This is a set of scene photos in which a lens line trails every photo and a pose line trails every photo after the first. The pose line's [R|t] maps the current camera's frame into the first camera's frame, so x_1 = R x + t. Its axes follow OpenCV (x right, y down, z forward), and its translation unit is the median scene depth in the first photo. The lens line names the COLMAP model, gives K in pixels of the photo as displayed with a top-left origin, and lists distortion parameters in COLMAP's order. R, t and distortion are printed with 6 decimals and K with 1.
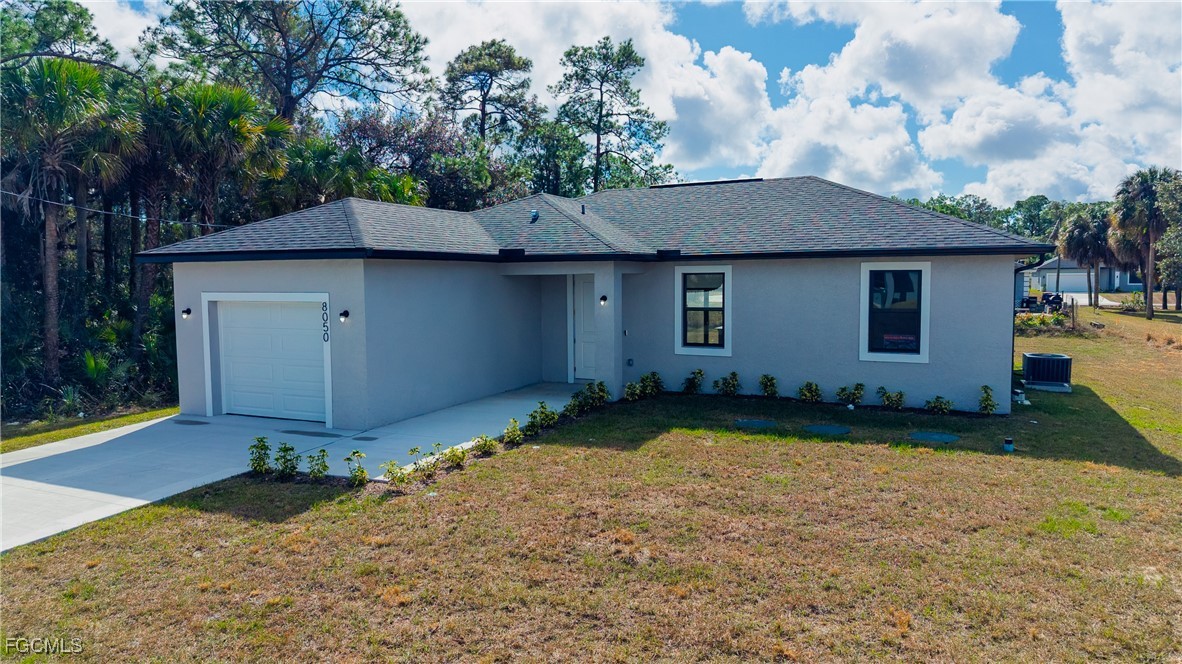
lens RADIAL K [[788.6, 0, 591.0], [0, 788.6, 332.0], [0, 0, 1]] dist [0.025430, -0.006787]
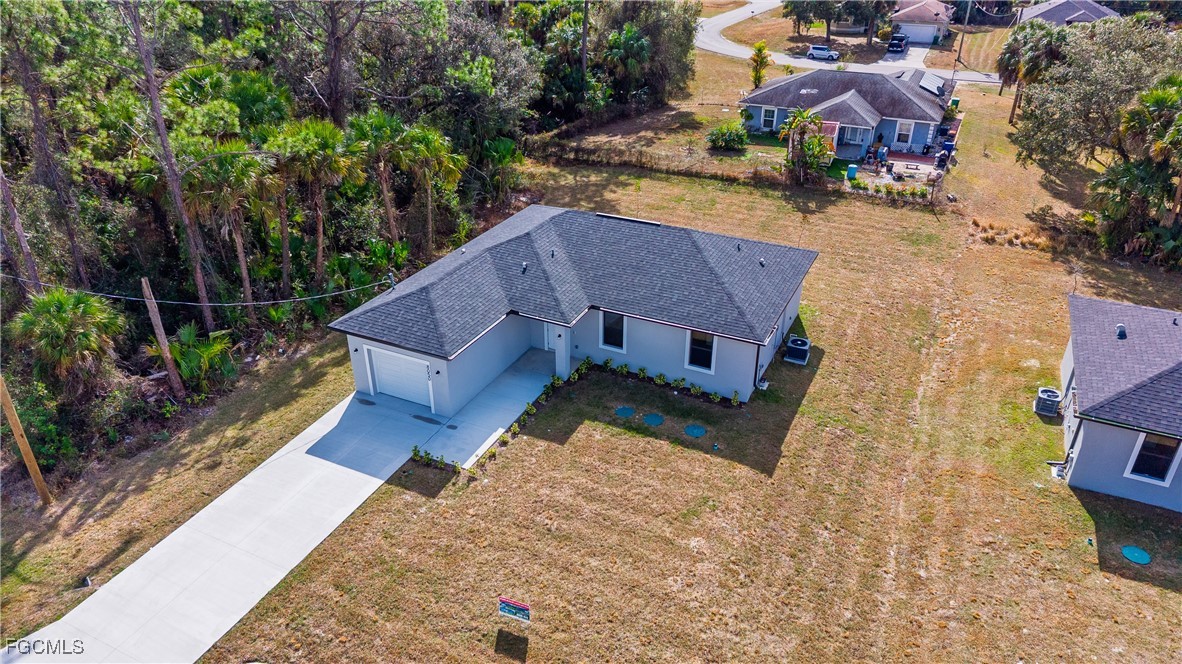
lens RADIAL K [[788.6, 0, 591.0], [0, 788.6, 332.0], [0, 0, 1]] dist [0.025430, -0.006787]
pose [[0.999875, 0.010518, -0.011791, 0.121632], [-0.004708, 0.910680, 0.413087, -0.884212], [0.015082, -0.412980, 0.910615, -0.809231]]
